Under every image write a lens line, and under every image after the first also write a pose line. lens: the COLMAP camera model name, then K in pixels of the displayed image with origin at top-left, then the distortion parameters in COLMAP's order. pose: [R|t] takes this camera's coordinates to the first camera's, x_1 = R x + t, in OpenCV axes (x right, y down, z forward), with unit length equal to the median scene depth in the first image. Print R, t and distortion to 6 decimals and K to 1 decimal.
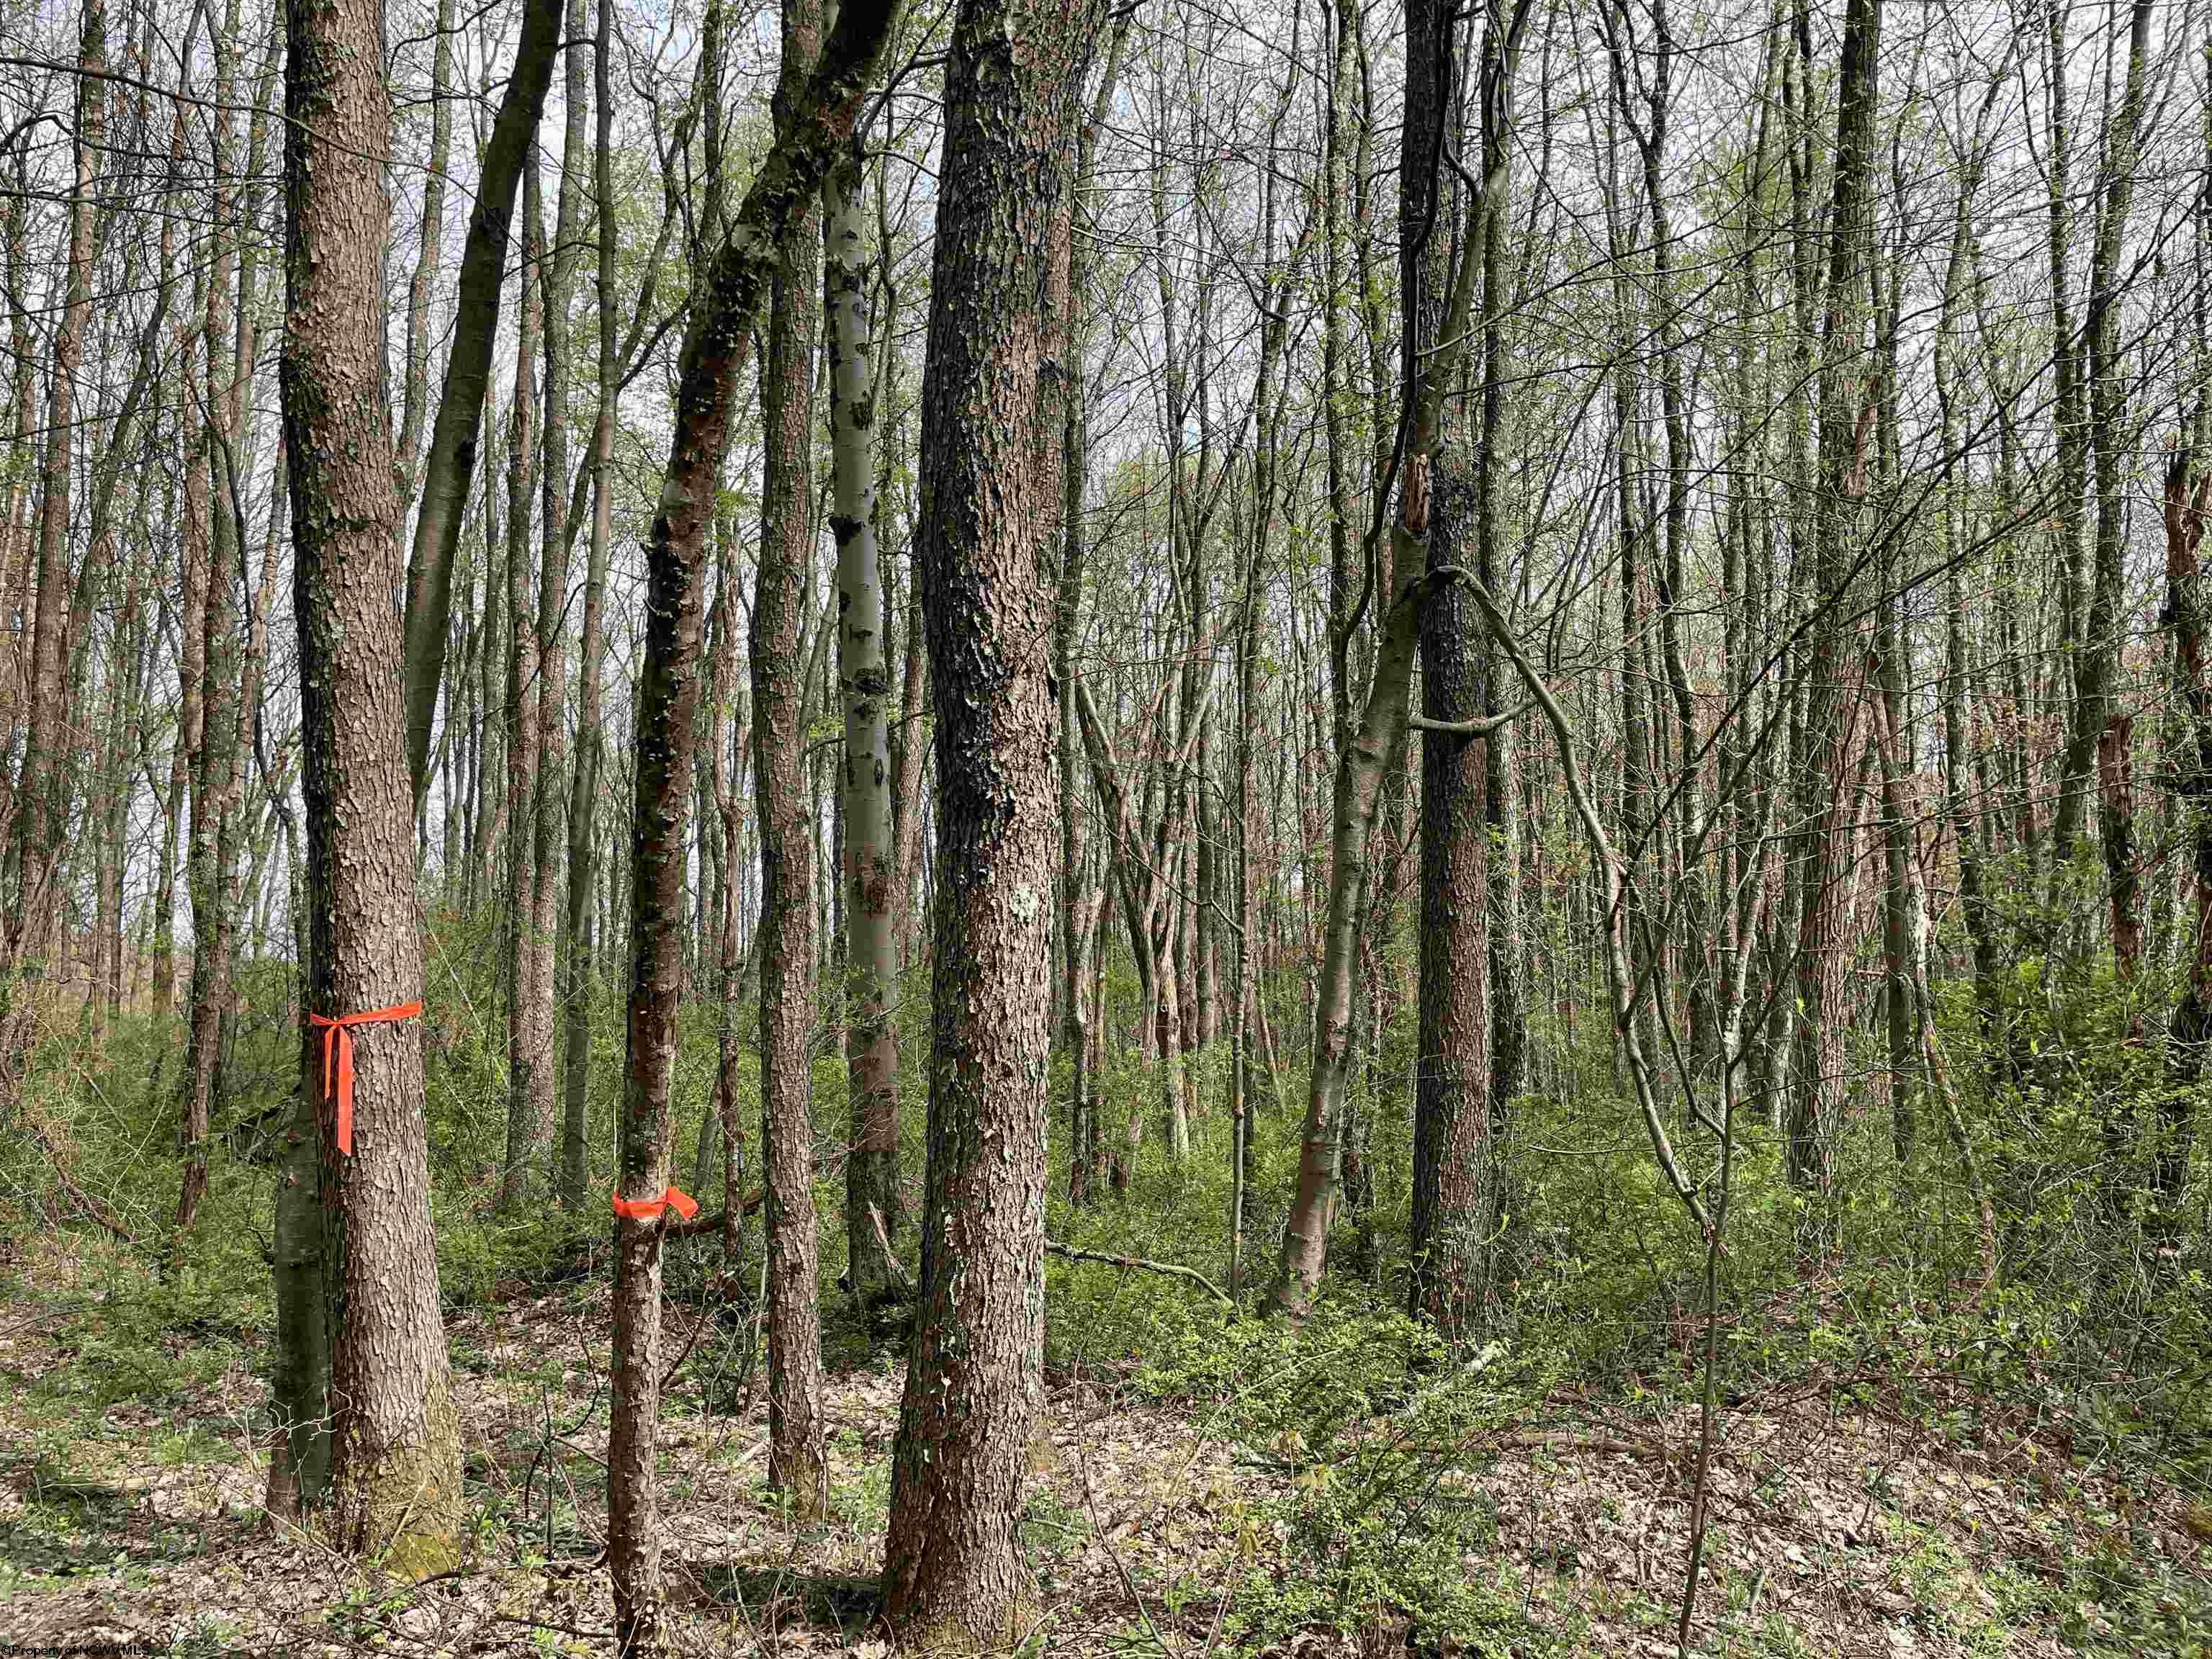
lens RADIAL K [[1666.9, 0, 1099.0], [0, 1666.9, 832.2], [0, 0, 1]] dist [0.115391, -0.177258]
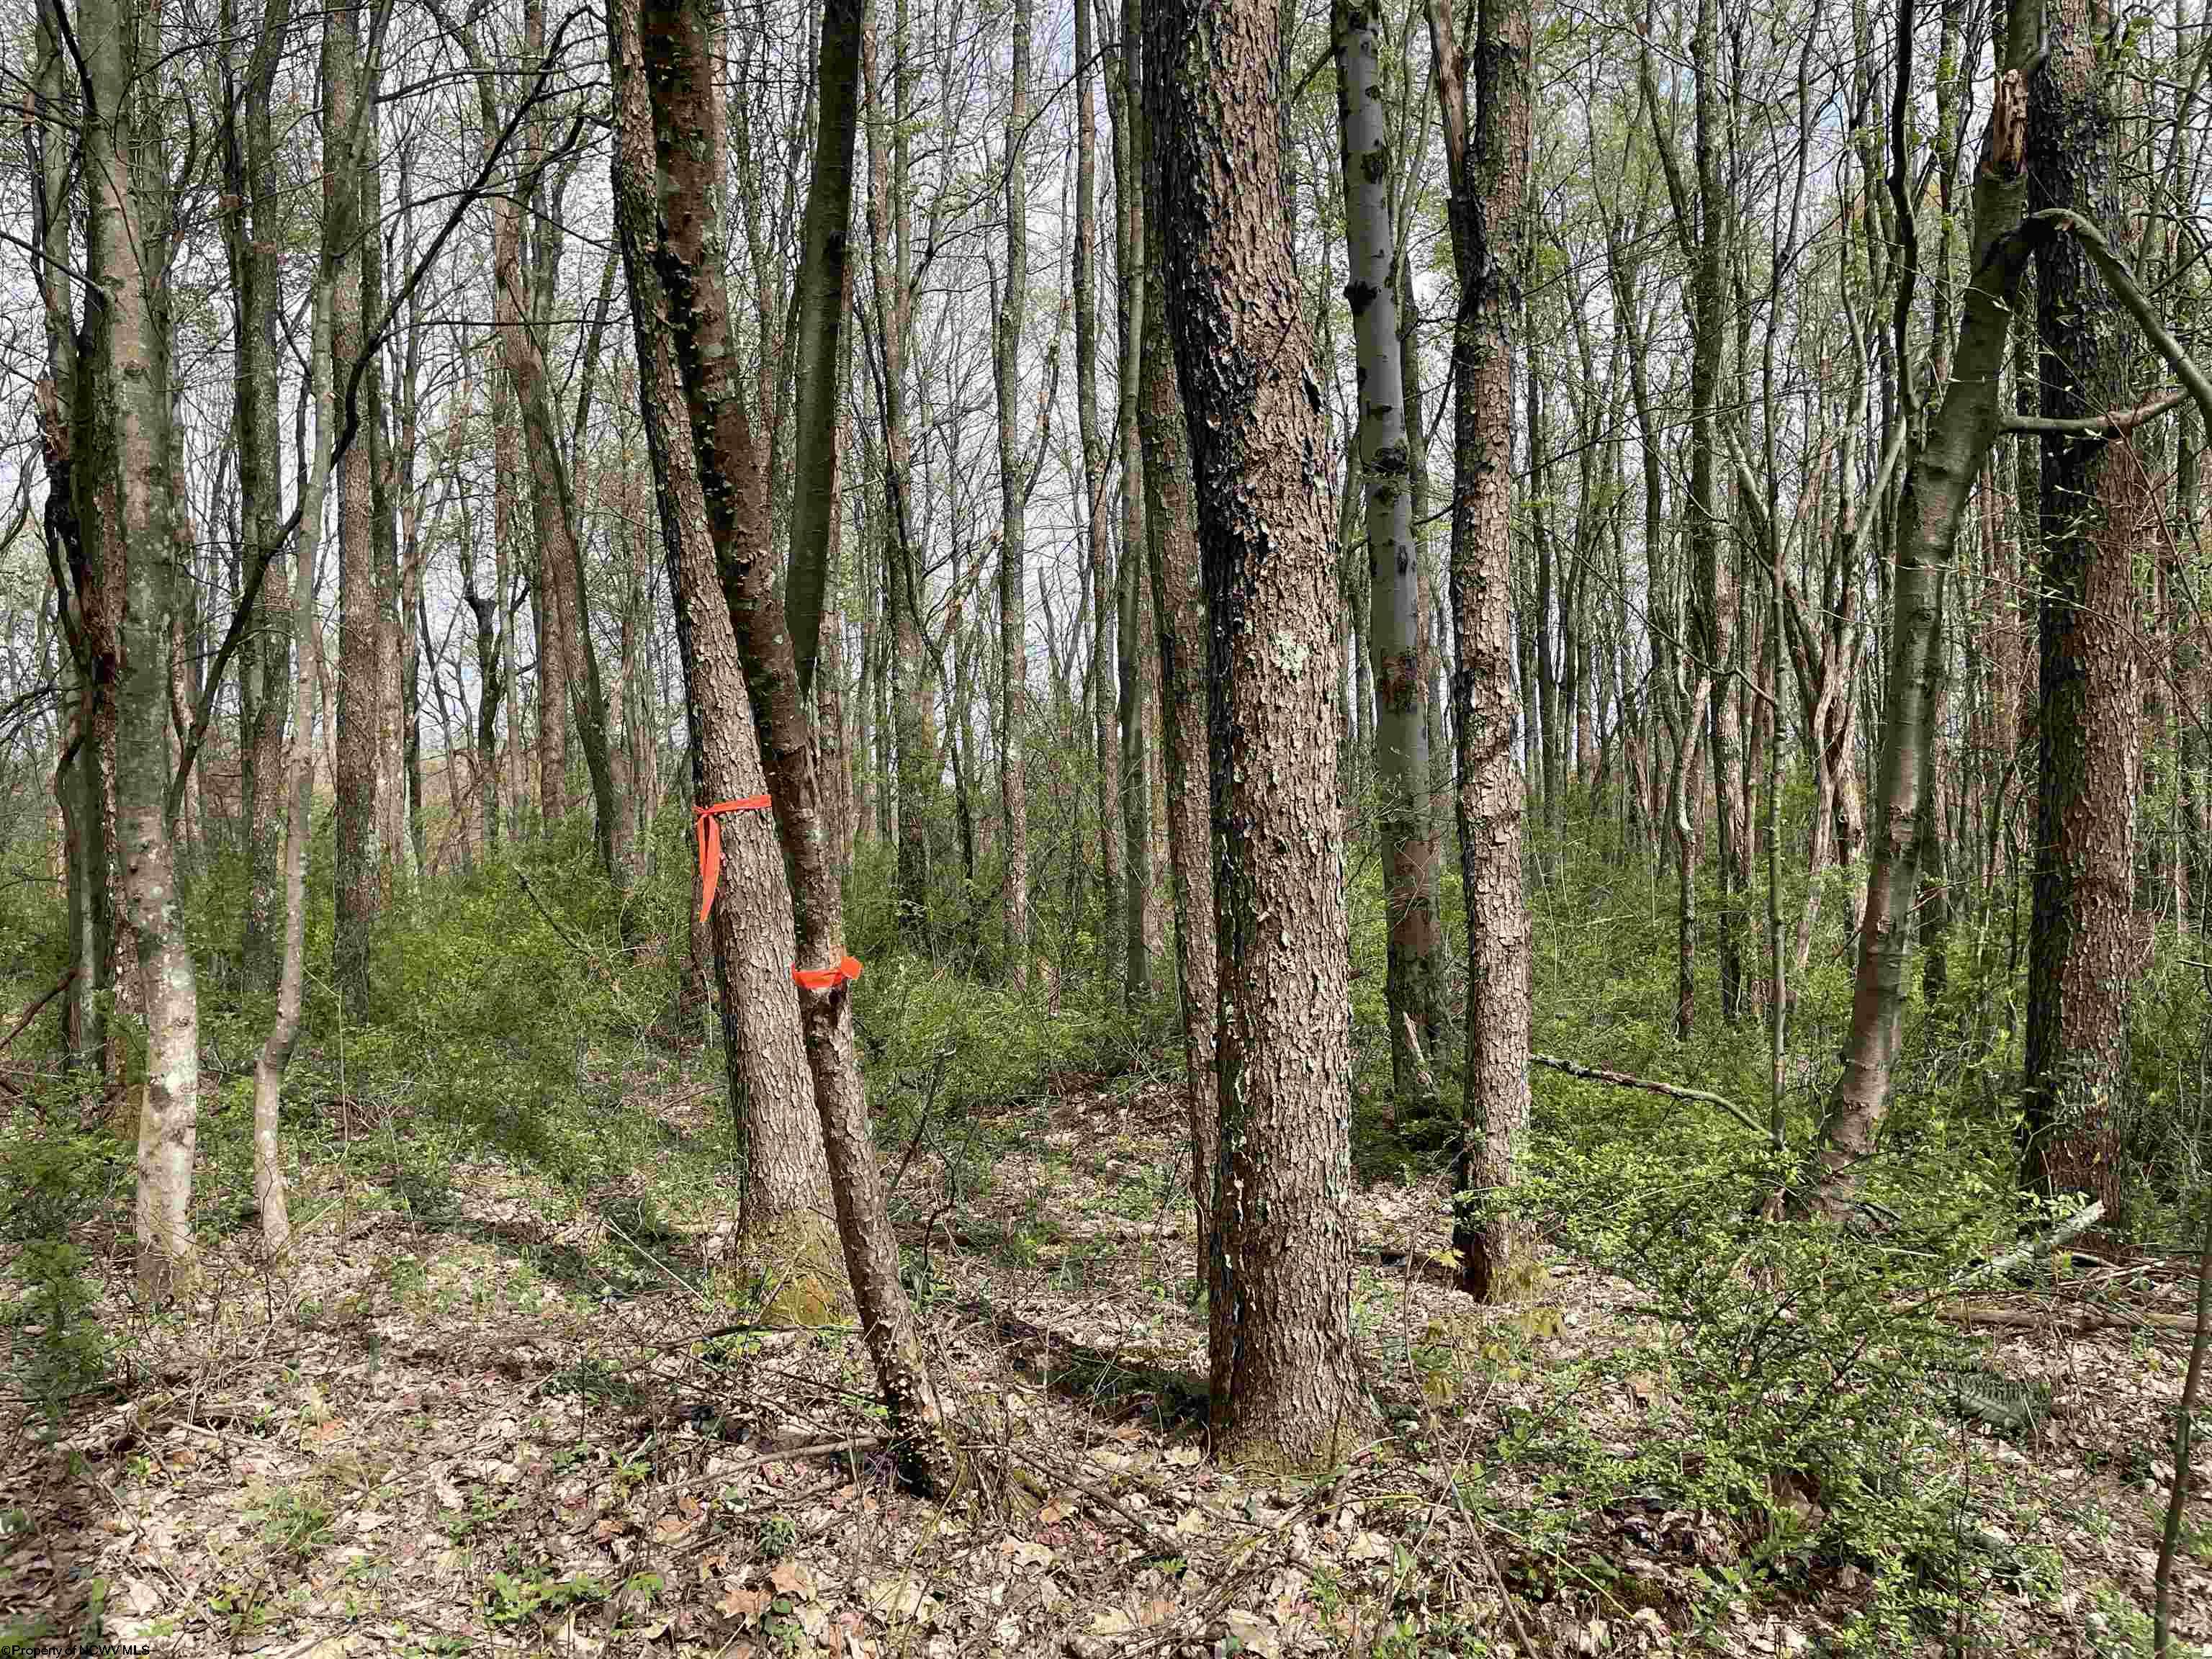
lens RADIAL K [[1669.2, 0, 1086.8], [0, 1669.2, 815.5], [0, 0, 1]] dist [0.095449, -0.128139]
pose [[0.911561, -0.021347, -0.410611, 0.145138], [0.059240, 0.995051, 0.079781, 0.034244], [0.406875, -0.097050, 0.908314, 0.110162]]
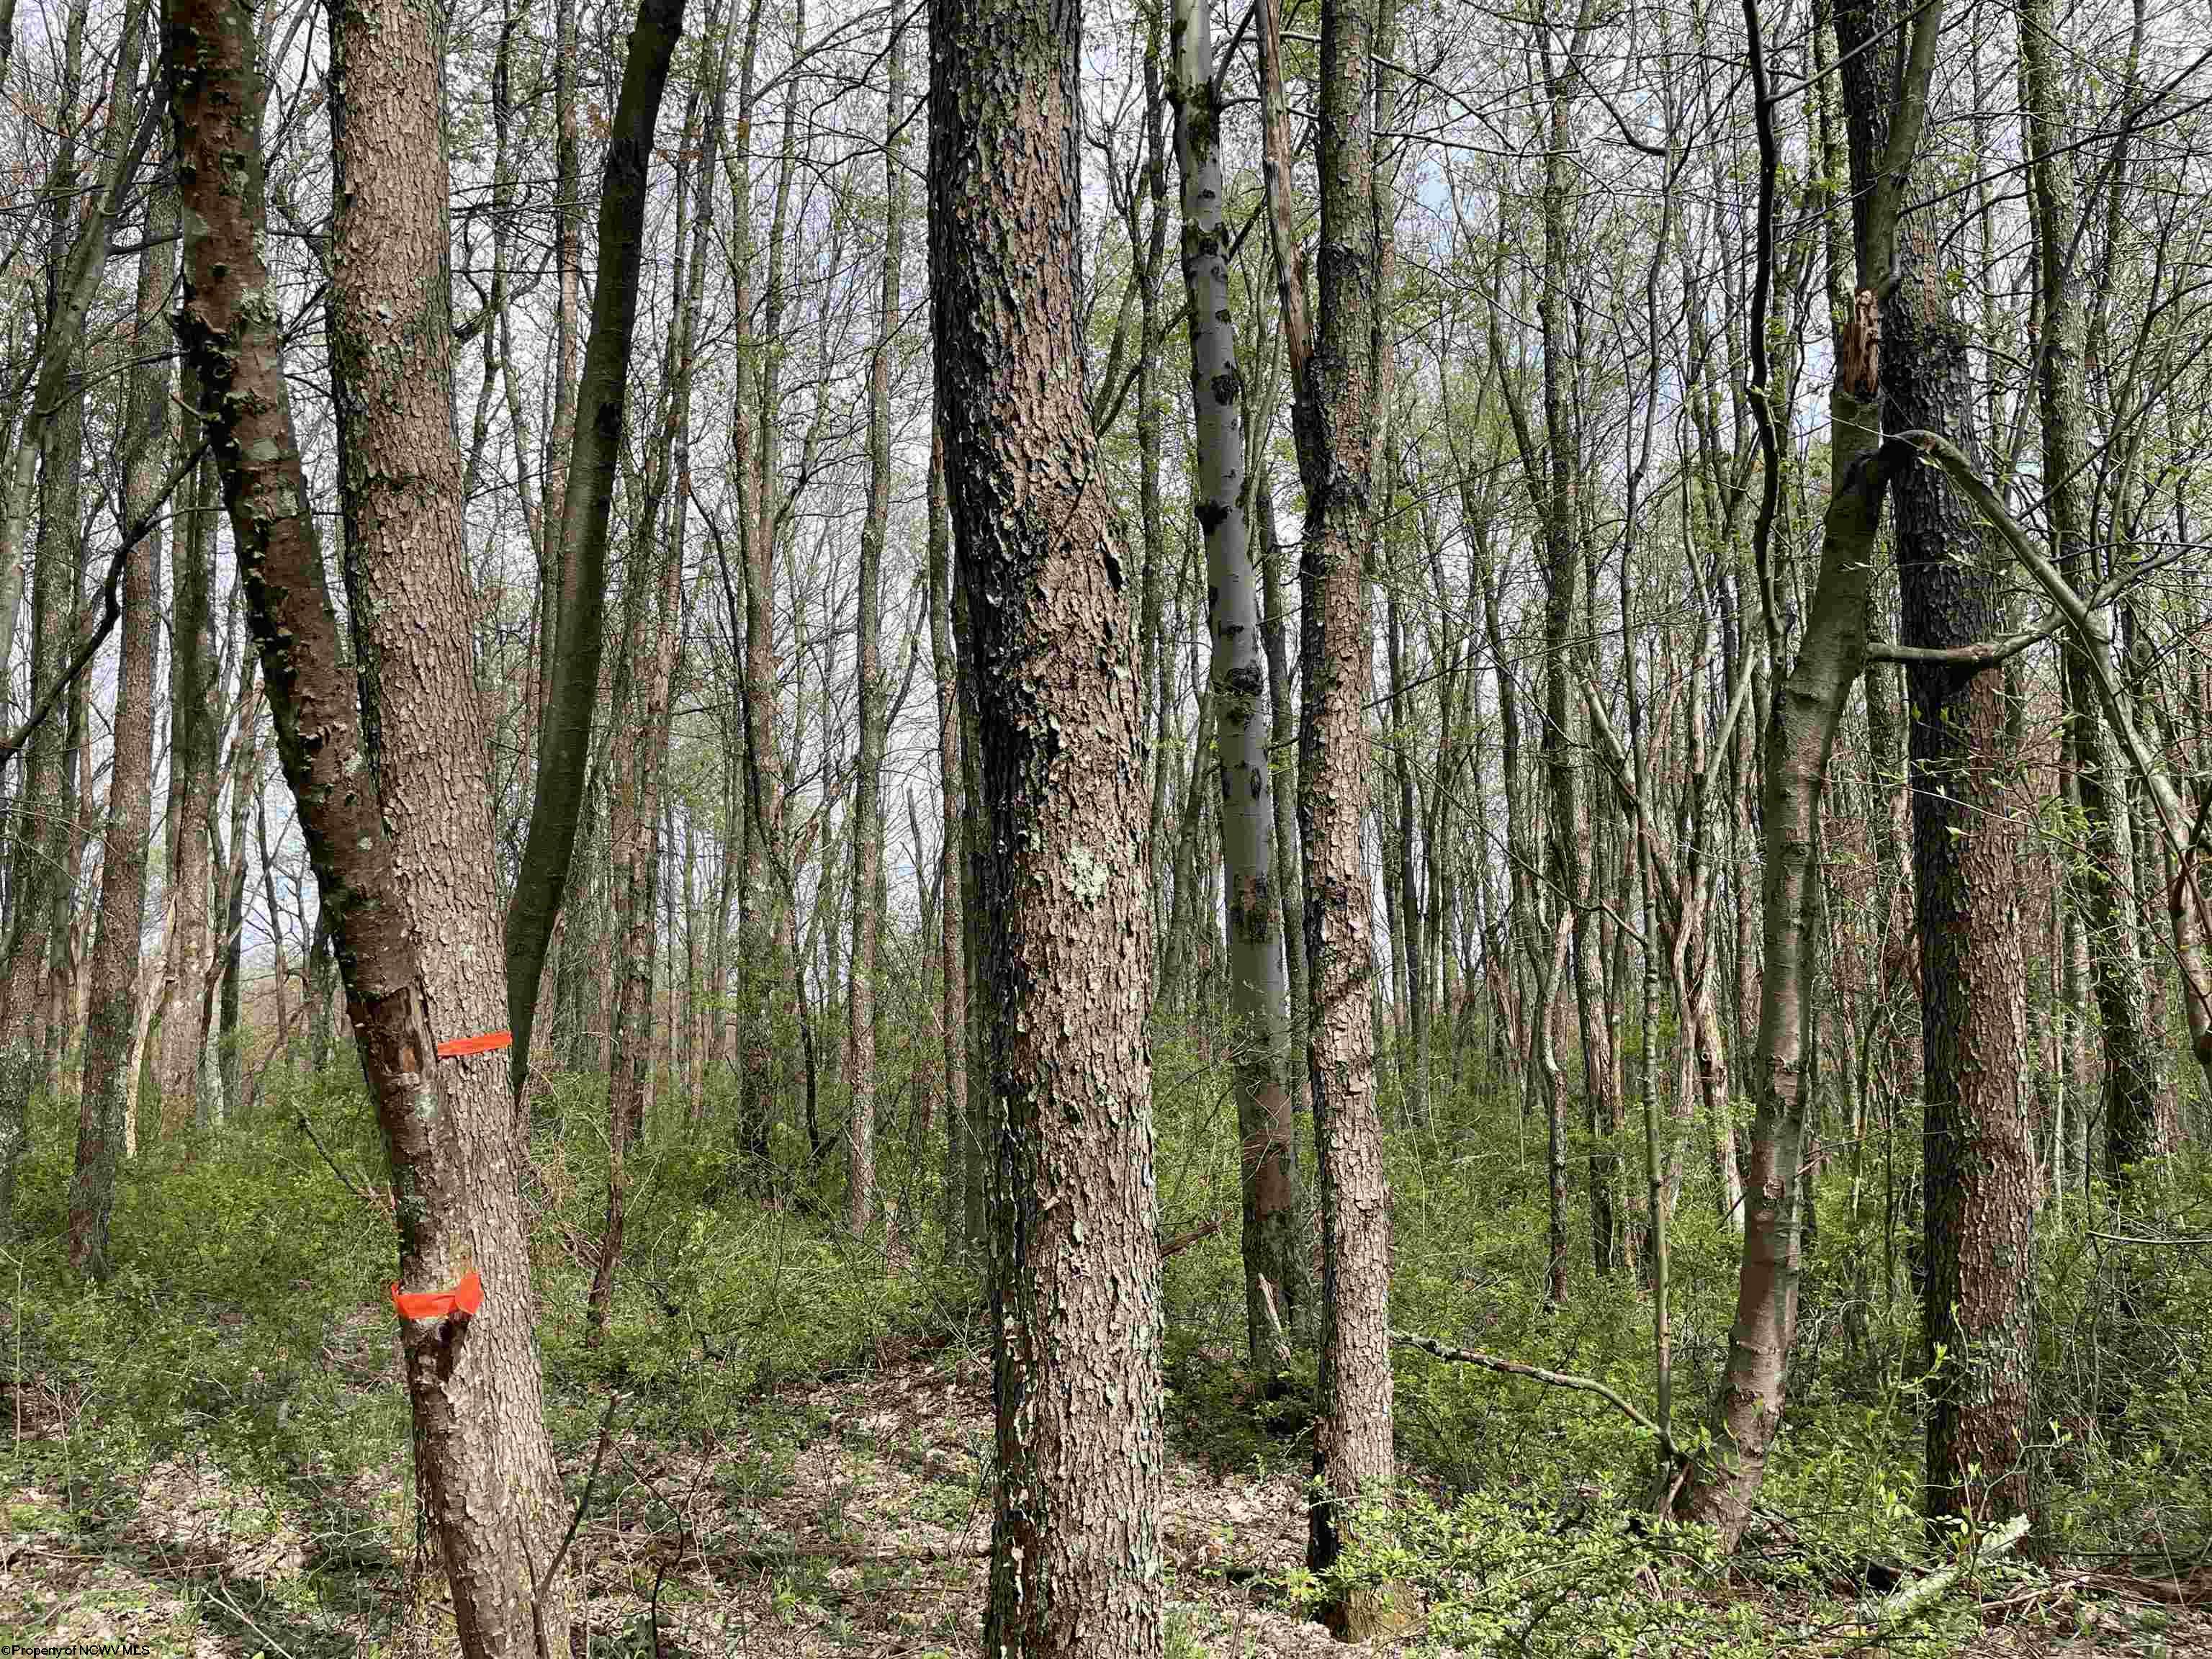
lens RADIAL K [[1666.9, 0, 1099.0], [0, 1666.9, 832.2], [0, 0, 1]] dist [0.115391, -0.177258]
pose [[0.942177, -0.054510, -0.330652, 0.133224], [0.043832, 0.998251, -0.039670, 0.035588], [0.332236, 0.022883, 0.942919, 0.227141]]
